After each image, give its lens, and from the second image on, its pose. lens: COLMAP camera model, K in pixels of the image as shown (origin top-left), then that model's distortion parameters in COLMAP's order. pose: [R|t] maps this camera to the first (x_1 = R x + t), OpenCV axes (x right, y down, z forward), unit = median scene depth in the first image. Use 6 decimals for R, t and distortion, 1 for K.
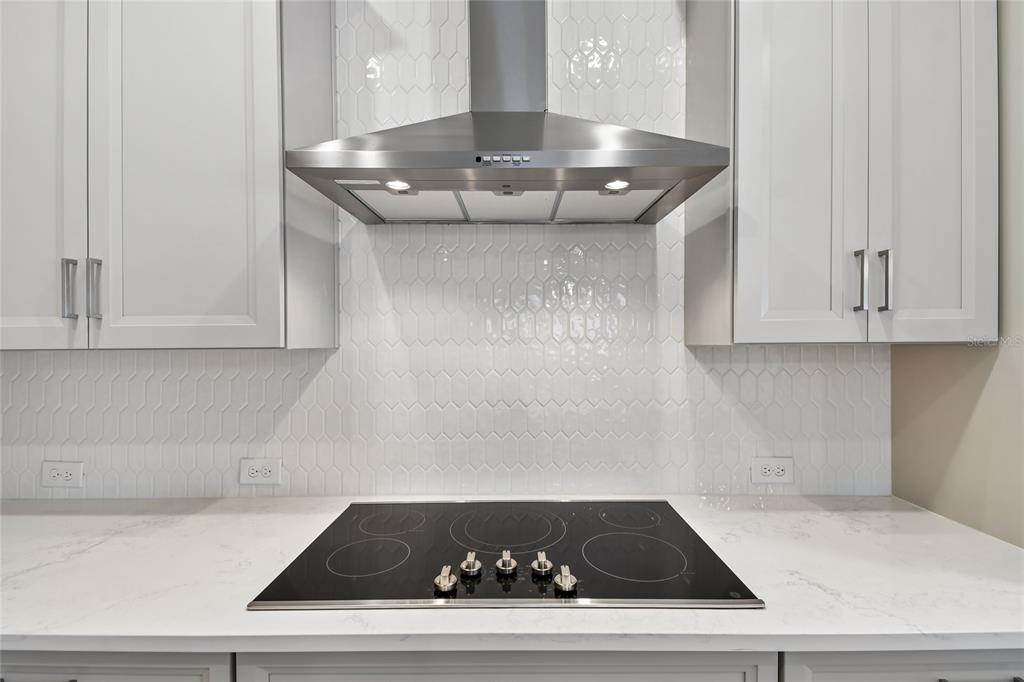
lens RADIAL K [[456.1, 0, 517.9], [0, 456.1, 347.3], [0, 0, 1]] dist [0.024719, -0.007395]
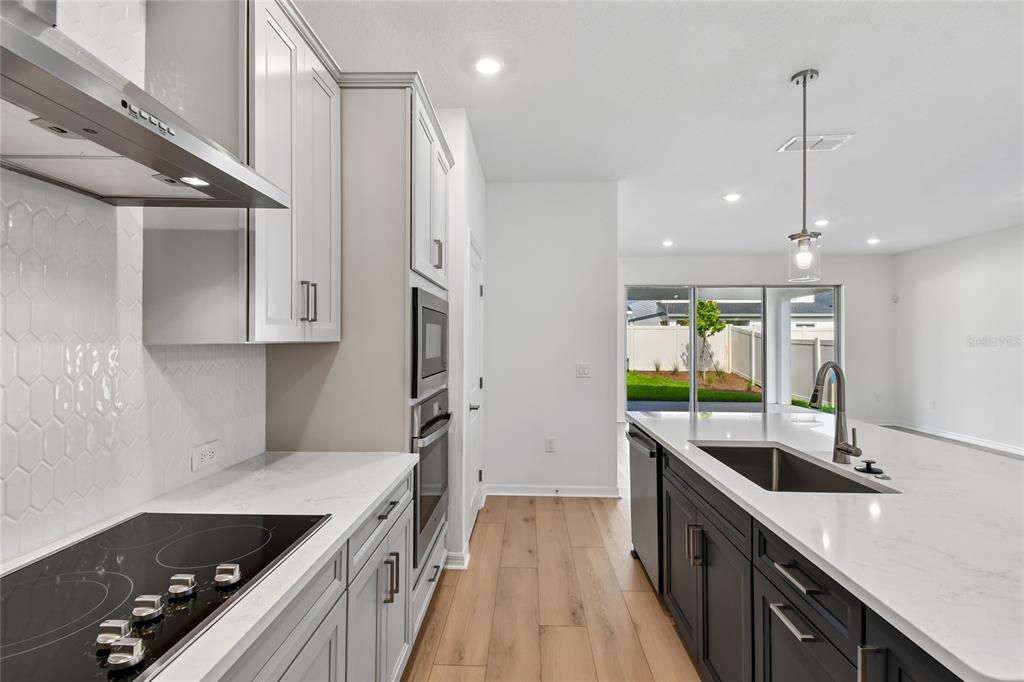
lens RADIAL K [[456.1, 0, 516.9], [0, 456.1, 339.1], [0, 0, 1]] dist [0.024719, -0.007395]
pose [[0.021132, 0.009852, 0.999728, -0.569170], [0.012861, 0.999866, -0.010125, 0.004389], [-0.999694, 0.013071, 0.021003, 0.213718]]
